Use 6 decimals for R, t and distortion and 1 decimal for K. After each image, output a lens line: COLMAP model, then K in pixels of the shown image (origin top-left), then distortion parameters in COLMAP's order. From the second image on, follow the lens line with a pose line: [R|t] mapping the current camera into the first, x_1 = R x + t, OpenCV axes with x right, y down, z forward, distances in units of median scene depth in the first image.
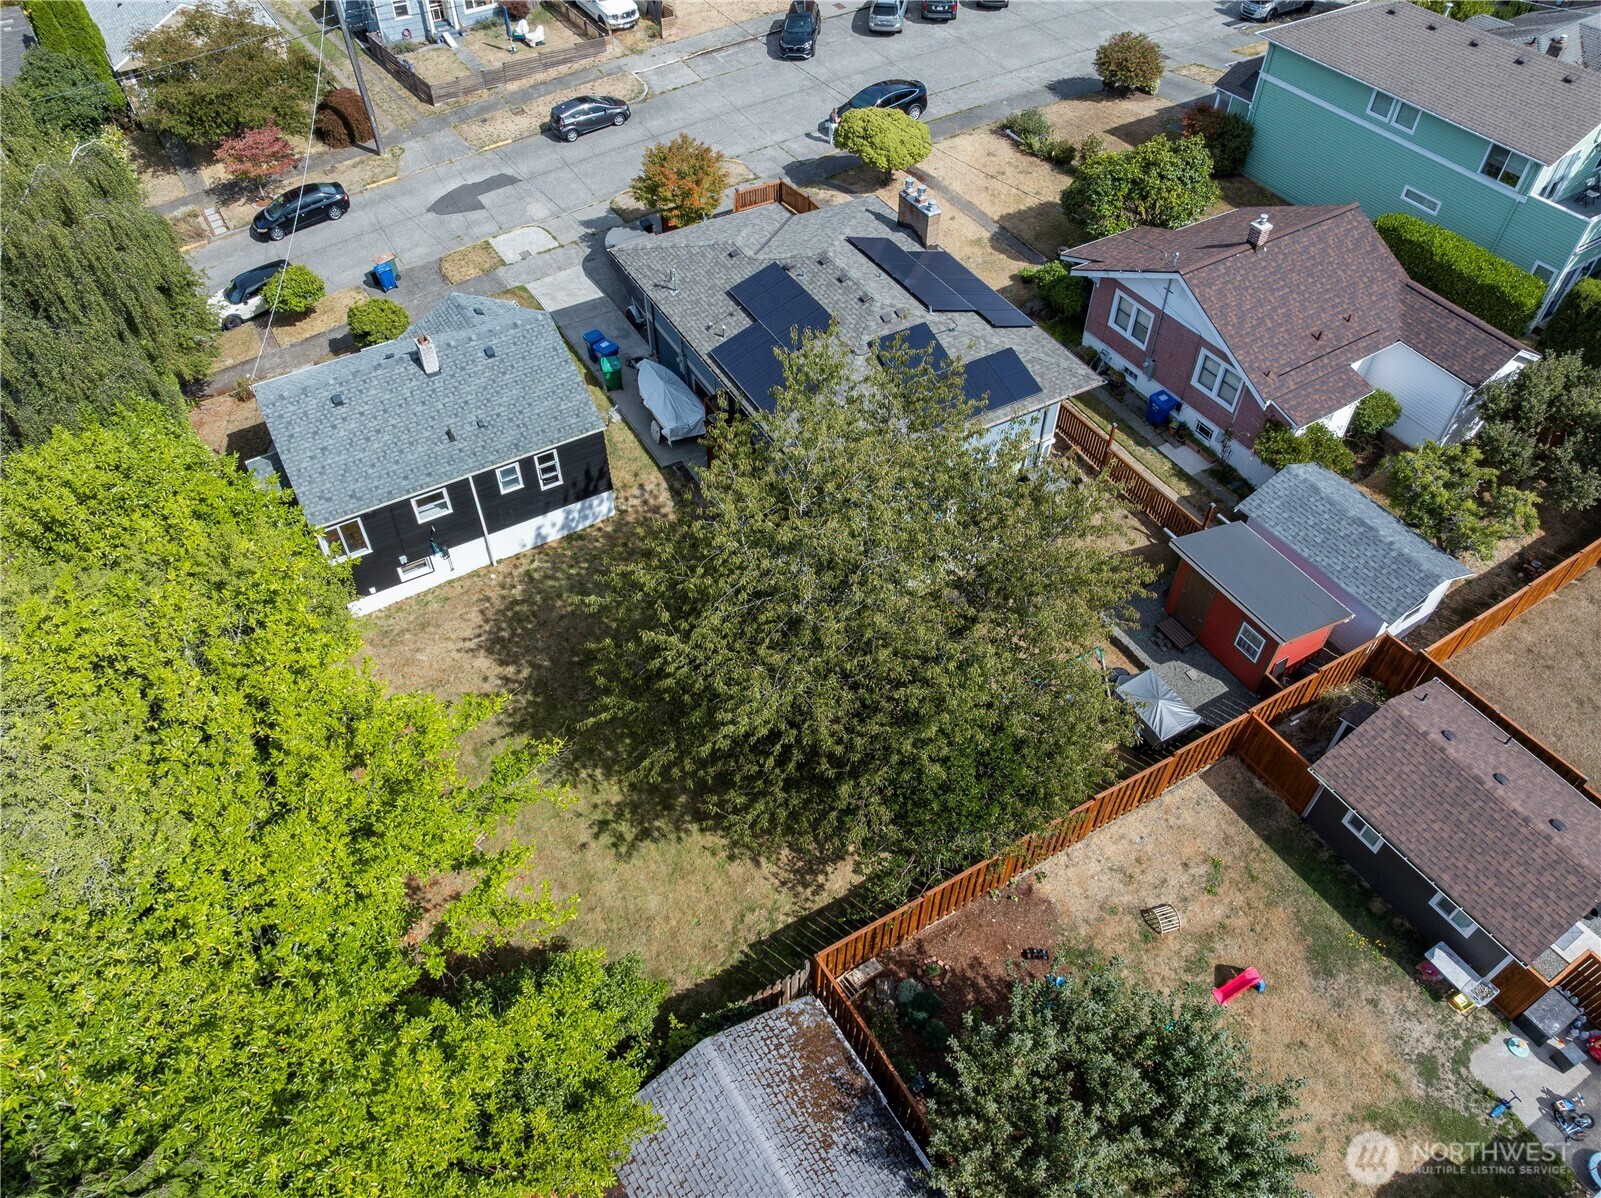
lens RADIAL K [[1124.3, 0, 803.6], [0, 1124.3, 603.3], [0, 0, 1]] dist [-0.032214, -0.013570]
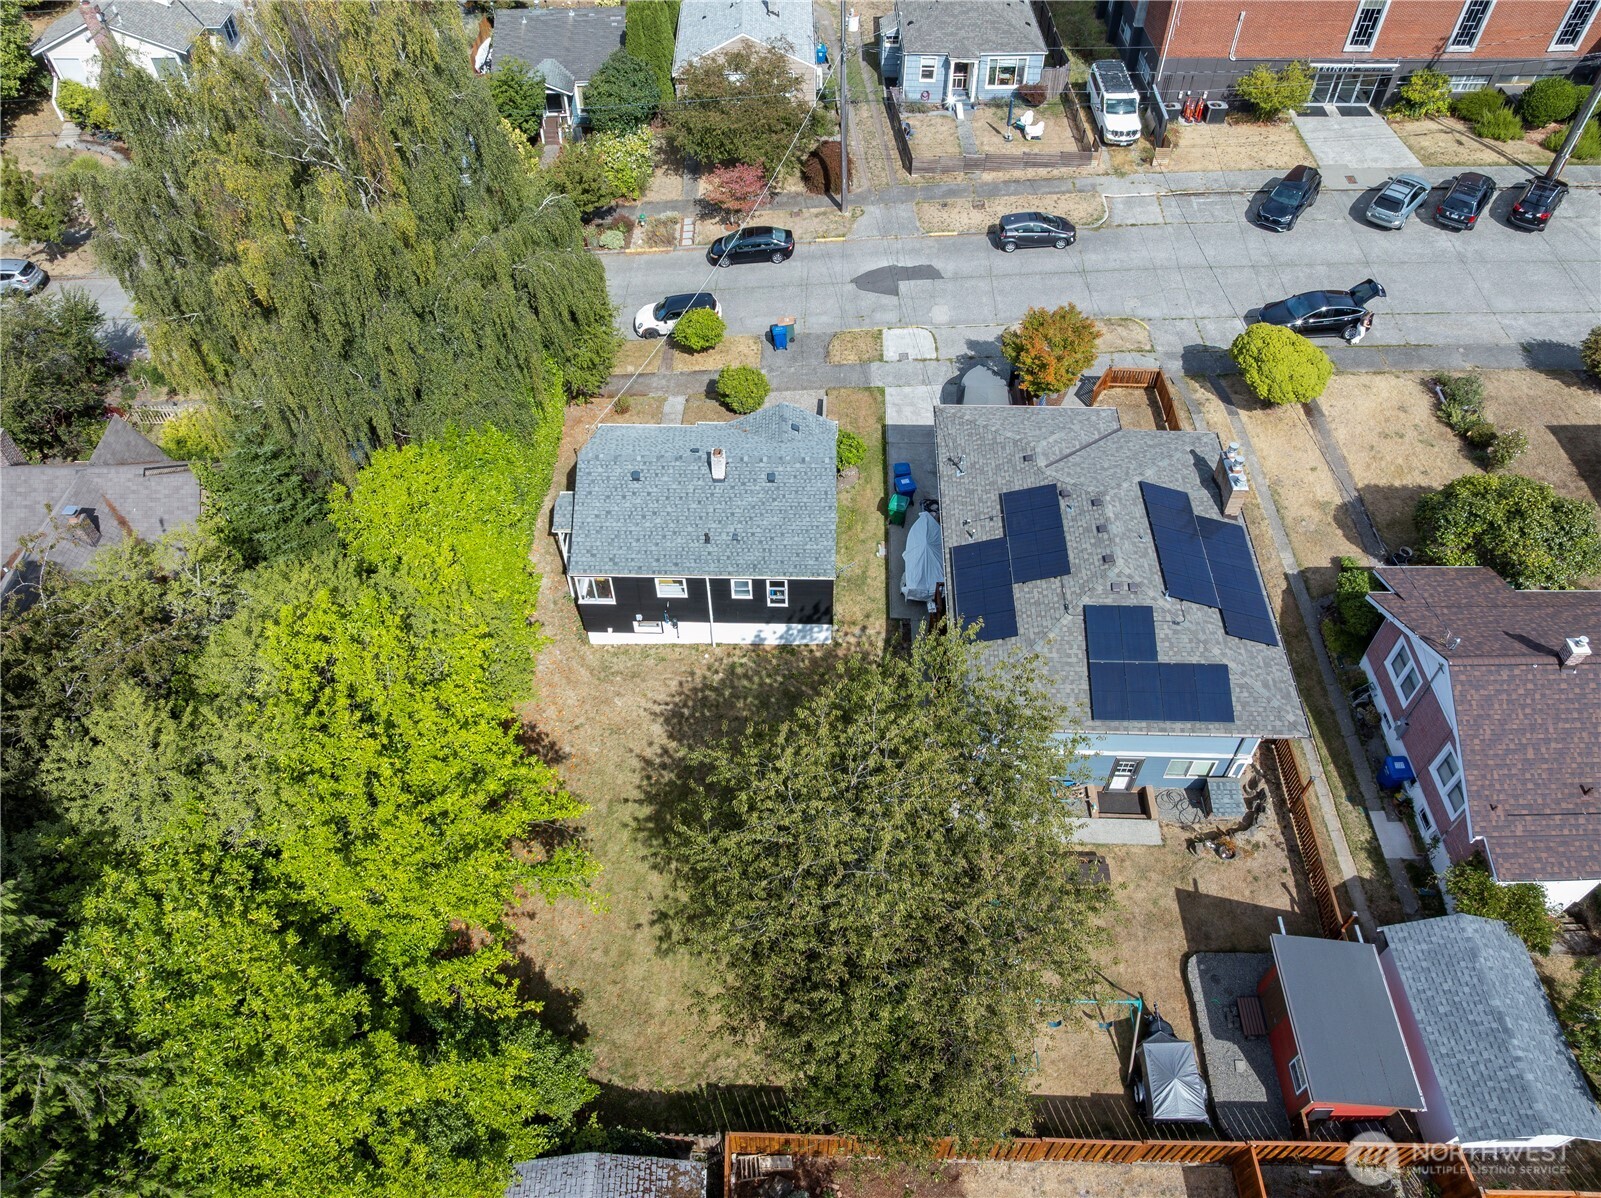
lens RADIAL K [[1124.3, 0, 803.1], [0, 1124.3, 599.0], [0, 0, 1]] dist [-0.032214, -0.013570]
pose [[0.850543, 0.394160, -0.348159, 0.175658], [-0.382830, 0.917948, 0.103989, -0.225131], [0.360580, 0.044838, 0.931650, -0.033445]]
